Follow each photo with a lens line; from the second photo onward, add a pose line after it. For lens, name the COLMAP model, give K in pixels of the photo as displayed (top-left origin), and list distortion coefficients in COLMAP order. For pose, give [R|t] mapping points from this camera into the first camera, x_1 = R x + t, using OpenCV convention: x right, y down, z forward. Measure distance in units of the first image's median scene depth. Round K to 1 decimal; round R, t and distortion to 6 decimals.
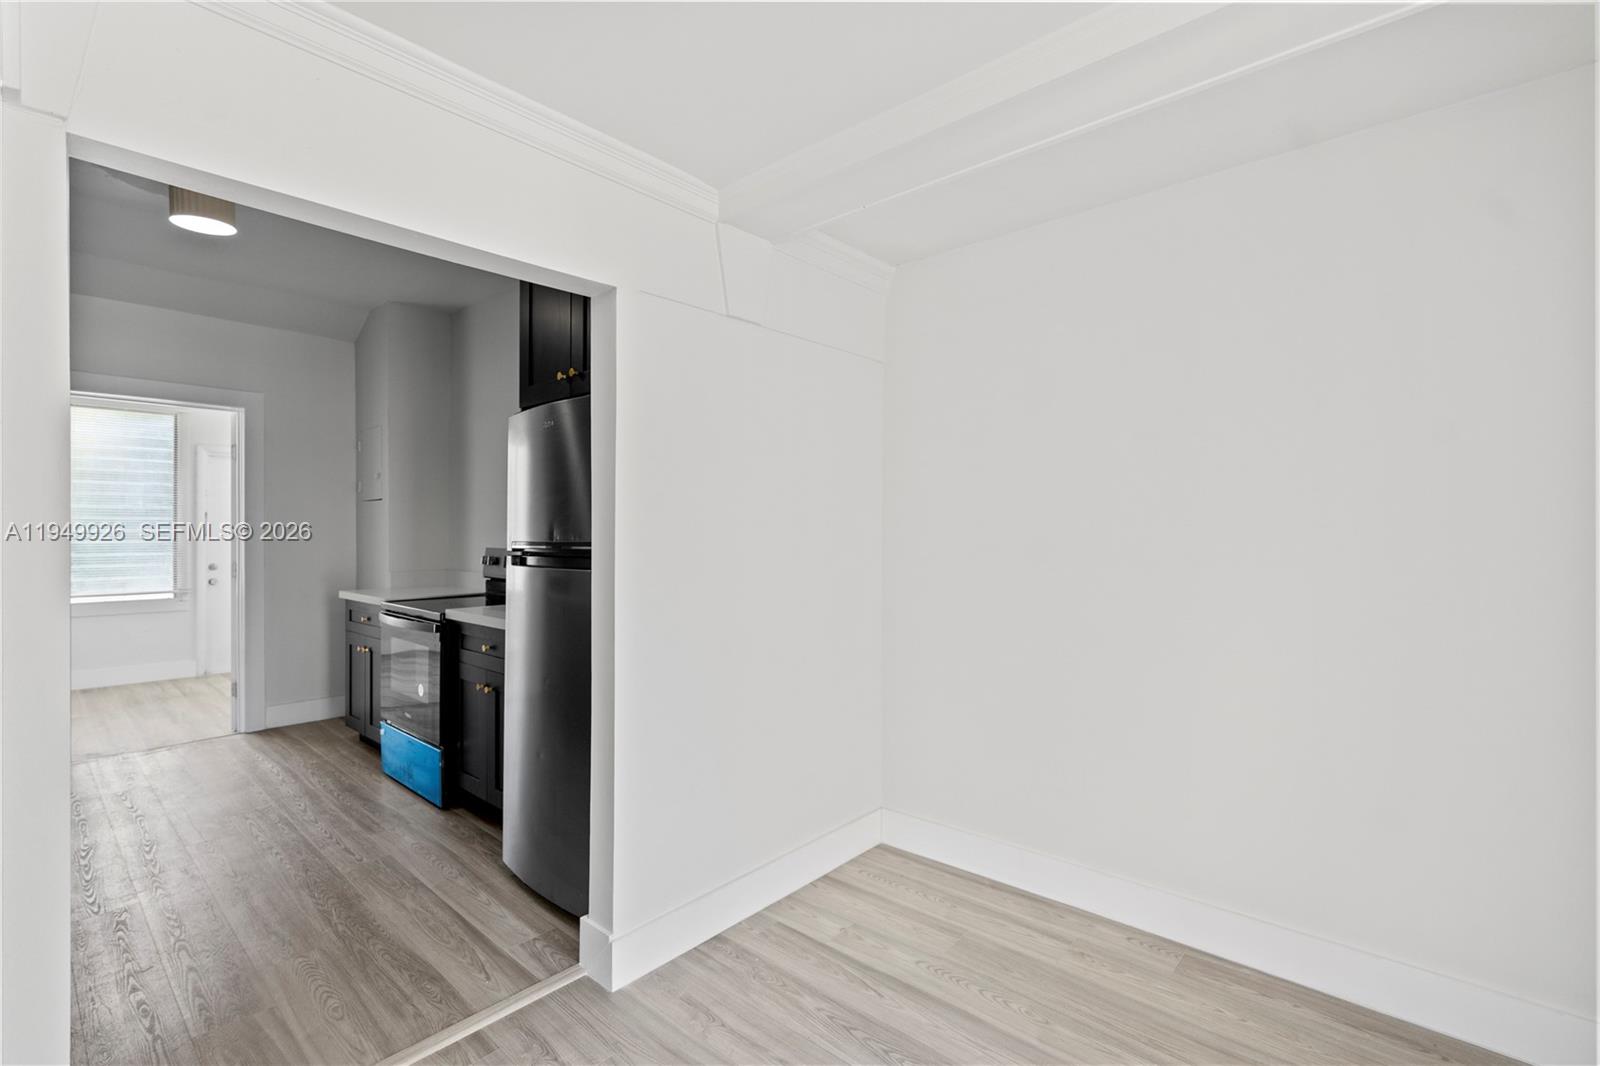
lens RADIAL K [[732.9, 0, 807.3], [0, 732.9, 527.8], [0, 0, 1]] dist [-0.006210, 0.003419]
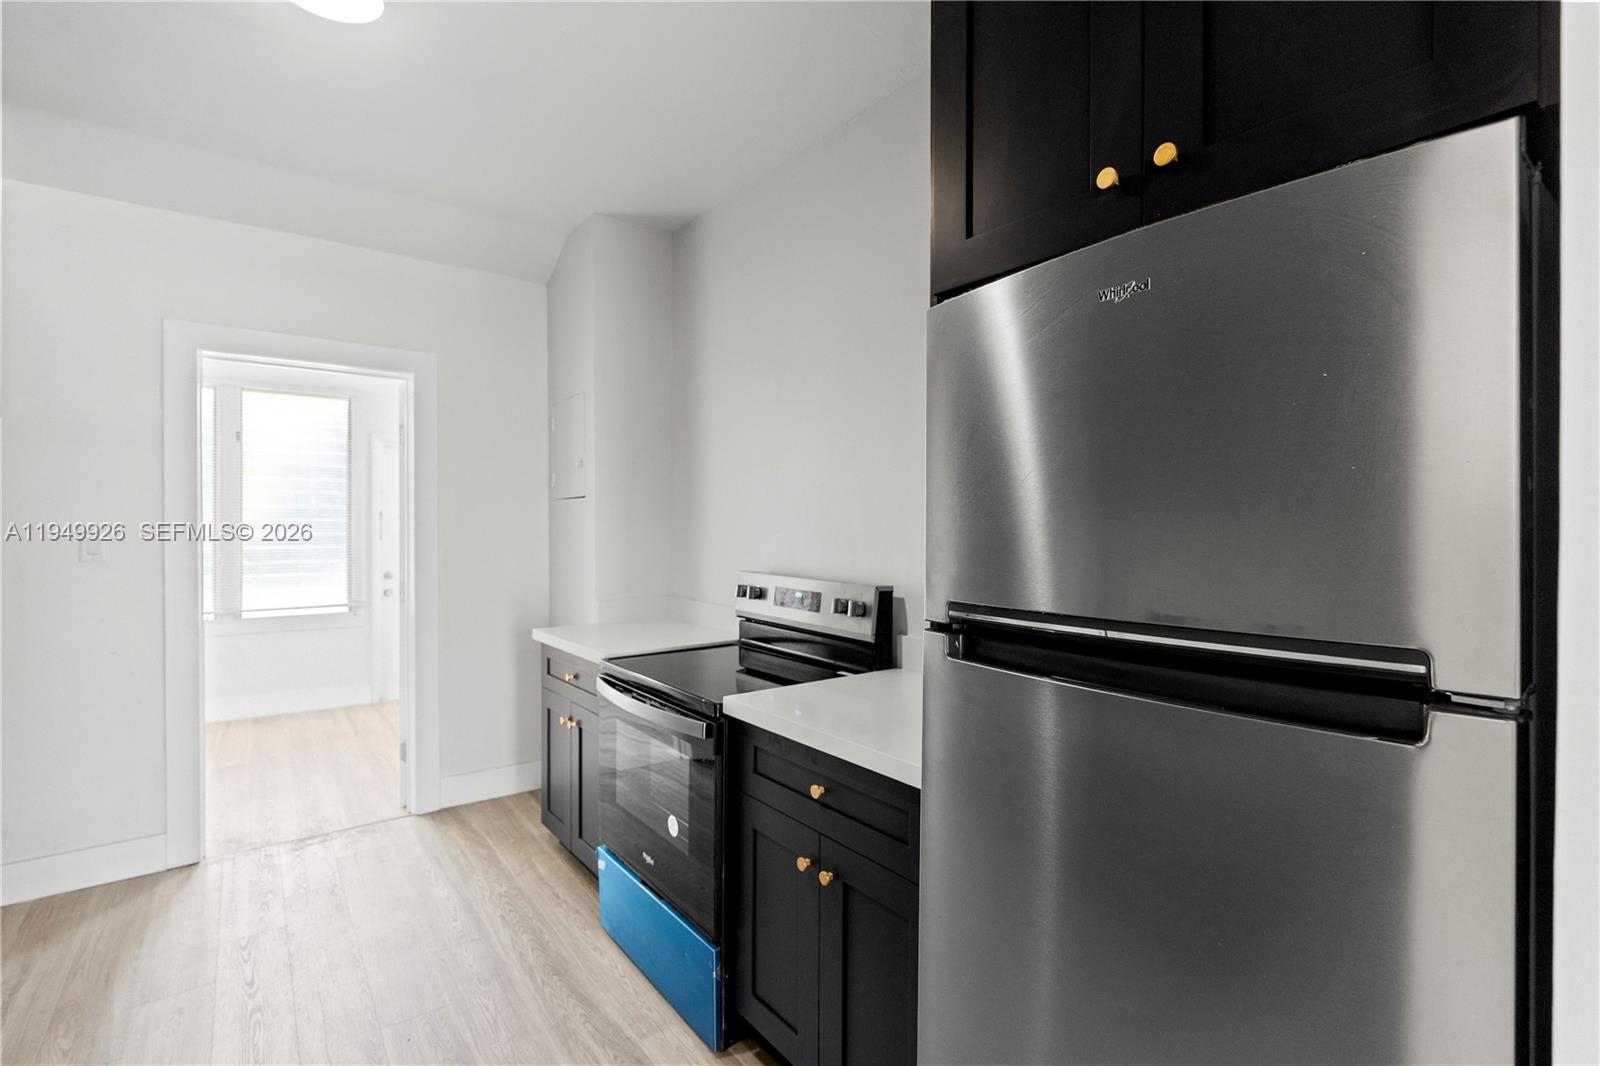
lens RADIAL K [[732.9, 0, 785.5], [0, 732.9, 531.8], [0, 0, 1]] dist [-0.006210, 0.003419]
pose [[0.979340, 0.006104, -0.202130, -0.252692], [-0.003470, 0.999904, 0.013384, -0.015742], [0.202192, -0.012406, 0.979267, 0.351186]]
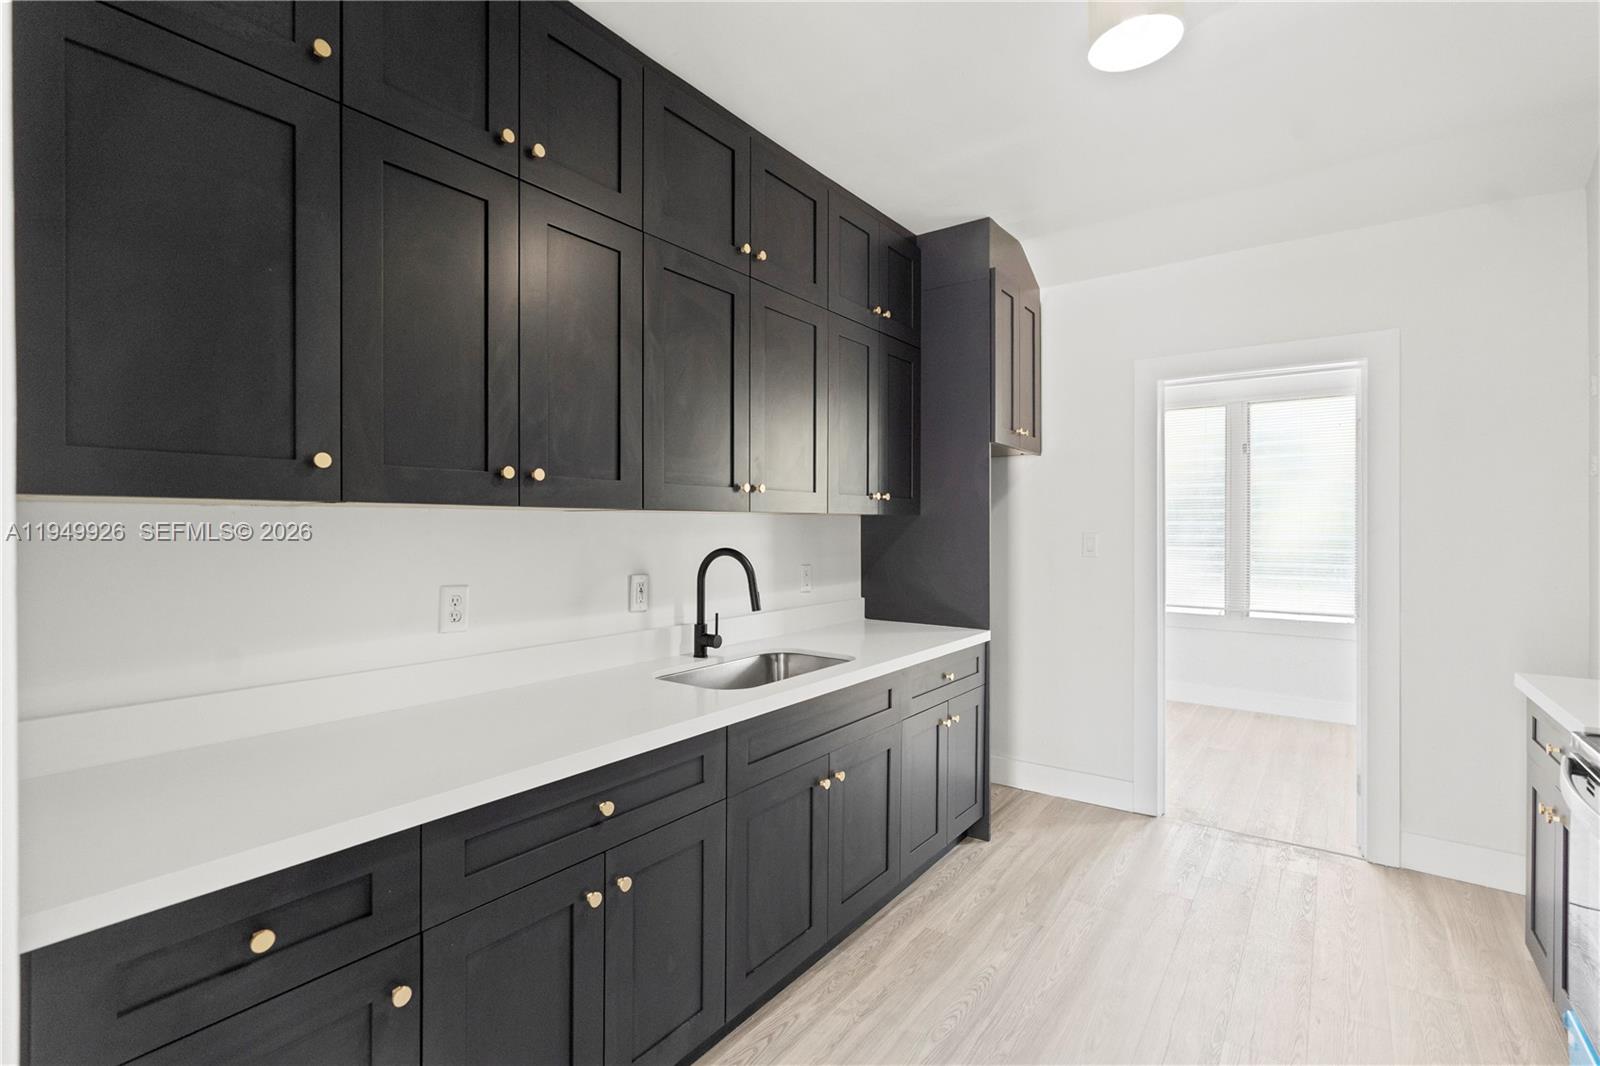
lens RADIAL K [[732.9, 0, 801.7], [0, 732.9, 533.3], [0, 0, 1]] dist [-0.006210, 0.003419]
pose [[0.093282, 0.013077, -0.995554, -0.172929], [0.000163, 0.999914, 0.013150, -0.017535], [0.995640, -0.001389, 0.093272, 0.435764]]
